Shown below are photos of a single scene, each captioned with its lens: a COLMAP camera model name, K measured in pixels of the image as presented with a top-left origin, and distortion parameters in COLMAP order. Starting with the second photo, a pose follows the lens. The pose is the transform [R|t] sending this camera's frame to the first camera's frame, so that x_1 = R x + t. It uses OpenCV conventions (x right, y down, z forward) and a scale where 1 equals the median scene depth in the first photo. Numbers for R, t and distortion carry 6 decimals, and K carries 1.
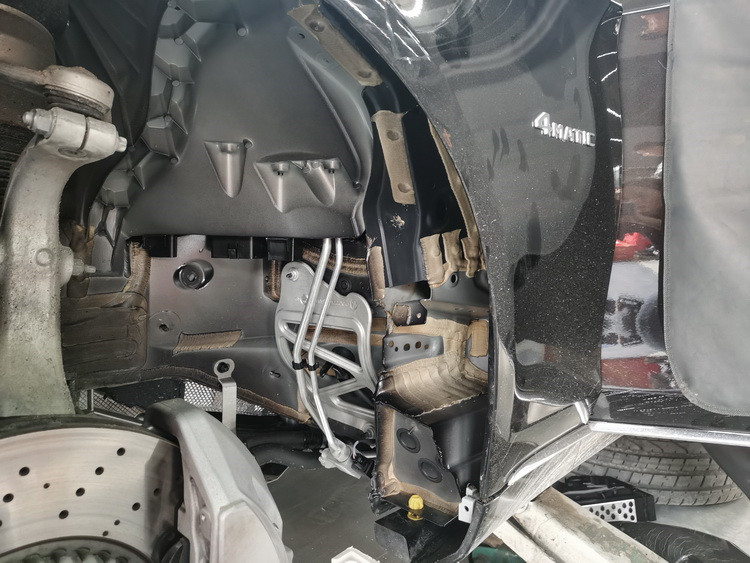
lens RADIAL K [[594.2, 0, 381.7], [0, 594.2, 284.0], [0, 0, 1]] dist [0.042355, -0.032519]
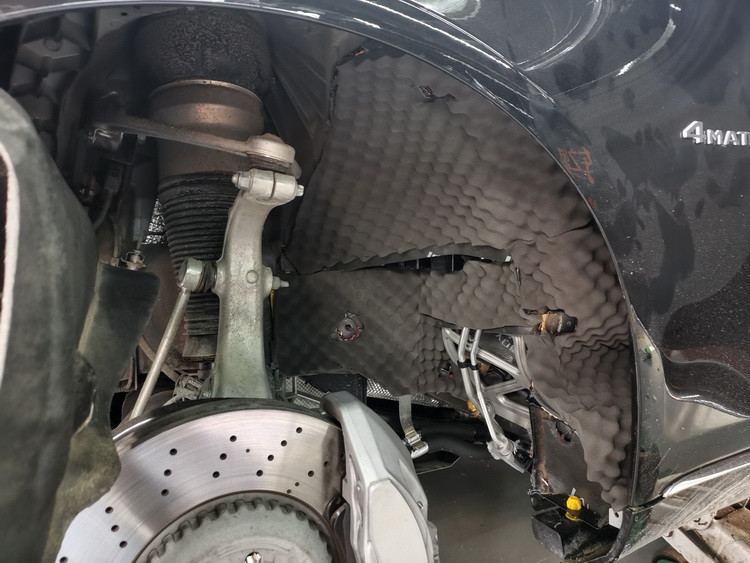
lens RADIAL K [[594.2, 0, 373.9], [0, 594.2, 283.3], [0, 0, 1]] dist [0.042355, -0.032519]
pose [[0.937548, -0.002425, -0.347848, 0.111279], [0.007813, 0.999870, 0.014088, -0.037018], [0.347769, -0.015926, 0.937445, -0.100209]]
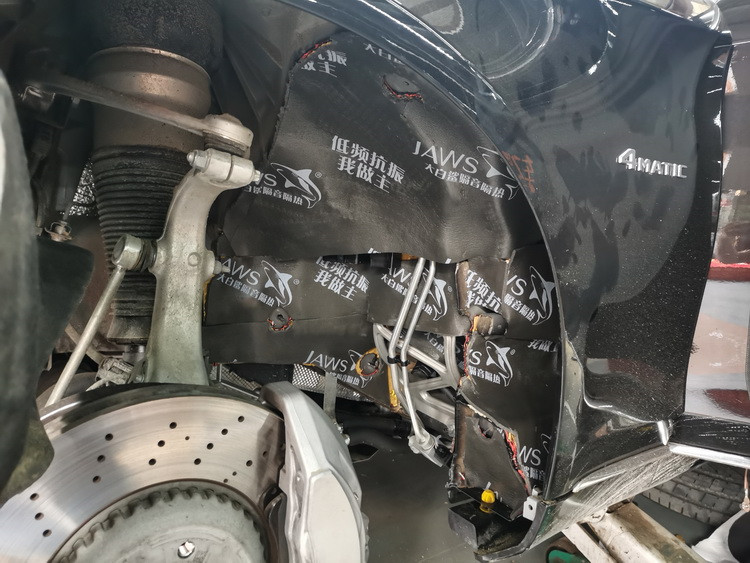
lens RADIAL K [[594.2, 0, 378.1], [0, 594.2, 283.8], [0, 0, 1]] dist [0.042355, -0.032519]
pose [[0.978400, 0.070127, -0.194461, 0.053233], [-0.067259, 0.997508, 0.021319, -0.036806], [0.195472, -0.007779, 0.980678, -0.126735]]
